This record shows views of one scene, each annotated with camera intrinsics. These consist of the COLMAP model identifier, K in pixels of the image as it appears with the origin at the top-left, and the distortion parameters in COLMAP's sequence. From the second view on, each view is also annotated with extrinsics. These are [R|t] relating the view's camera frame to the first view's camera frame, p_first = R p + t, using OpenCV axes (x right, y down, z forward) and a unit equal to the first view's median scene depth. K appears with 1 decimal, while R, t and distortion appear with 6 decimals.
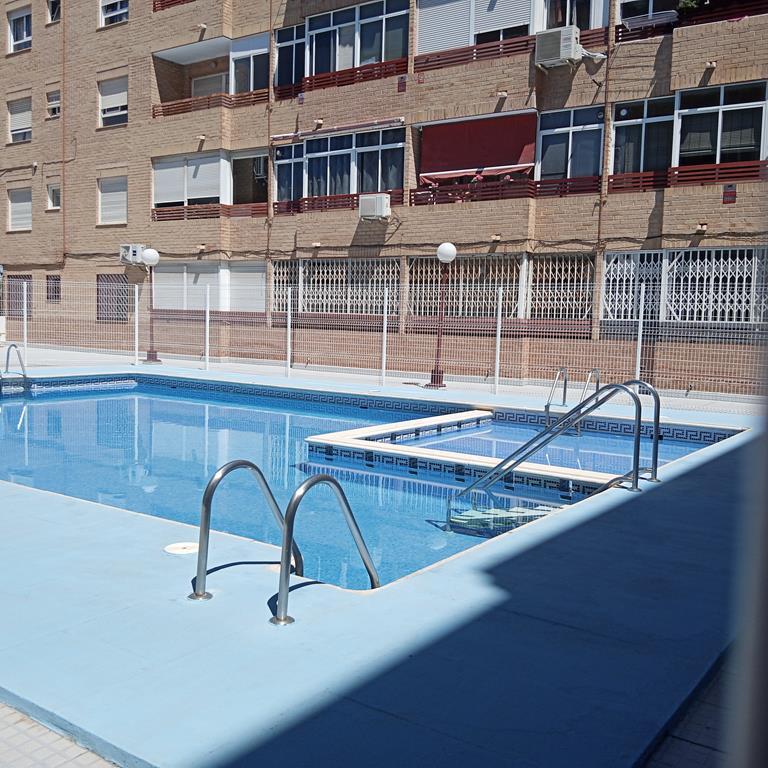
lens RADIAL K [[814.9, 0, 384.0], [0, 814.9, 384.0], [0, 0, 1]] dist [0.112182, -0.298305]
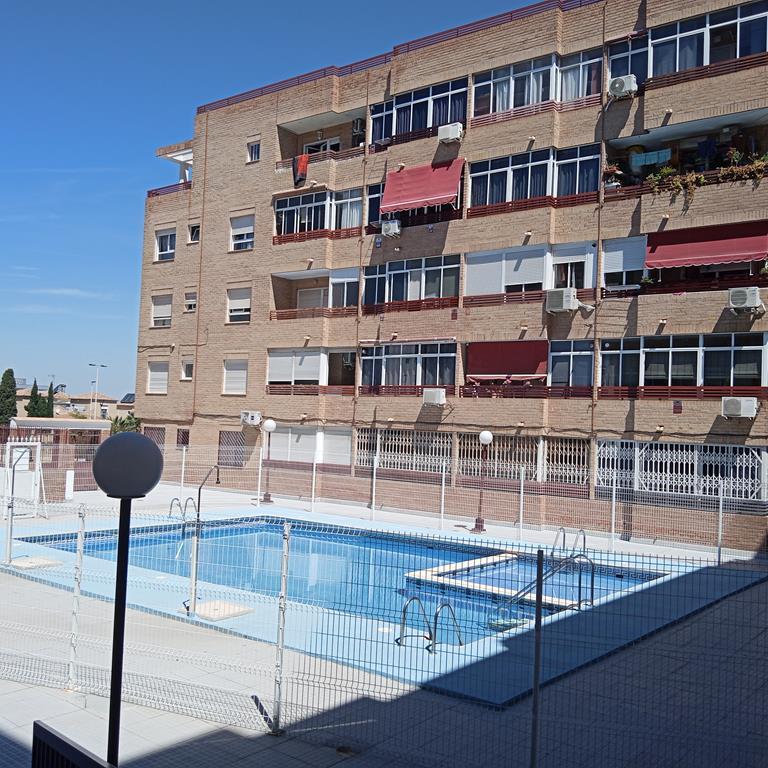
lens RADIAL K [[815.2, 0, 387.0], [0, 815.2, 383.9], [0, 0, 1]] dist [0.138193, -0.323345]
pose [[0.999022, 0.011207, -0.042762, -0.032740], [-0.016642, 0.991511, -0.128956, -0.055505], [0.040954, 0.129542, 0.990728, -0.393868]]
